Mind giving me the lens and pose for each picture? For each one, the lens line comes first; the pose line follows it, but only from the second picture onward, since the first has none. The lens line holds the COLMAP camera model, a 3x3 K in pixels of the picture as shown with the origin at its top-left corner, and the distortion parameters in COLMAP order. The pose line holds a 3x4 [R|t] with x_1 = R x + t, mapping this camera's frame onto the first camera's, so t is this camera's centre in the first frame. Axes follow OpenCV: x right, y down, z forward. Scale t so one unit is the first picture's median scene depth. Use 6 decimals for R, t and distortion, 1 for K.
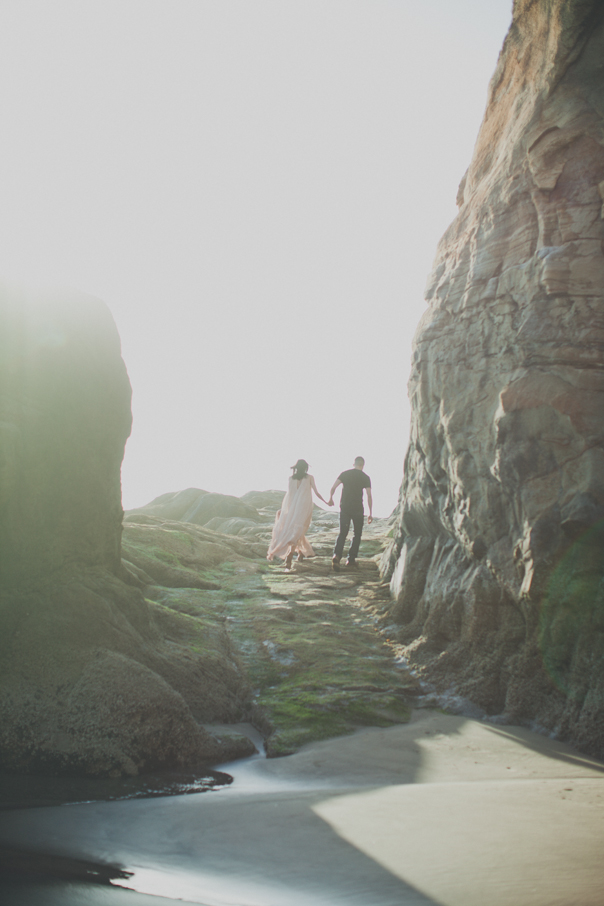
lens RADIAL K [[1299.9, 0, 301.5], [0, 1299.9, 453.9], [0, 0, 1]] dist [-0.098274, 0.000000]
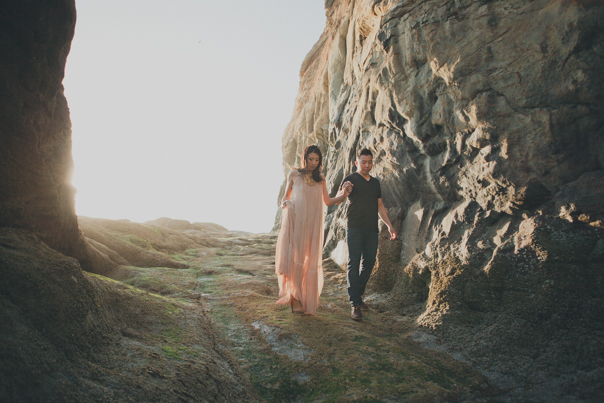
lens RADIAL K [[464.6, 0, 302.0], [0, 464.6, 199.8], [0, 0, 1]] dist [-0.069718, 0.000565]
pose [[0.978184, -0.010366, 0.207482, -0.056638], [0.021652, 0.998402, -0.052199, 0.078434], [-0.206609, 0.055553, 0.976845, 0.670938]]
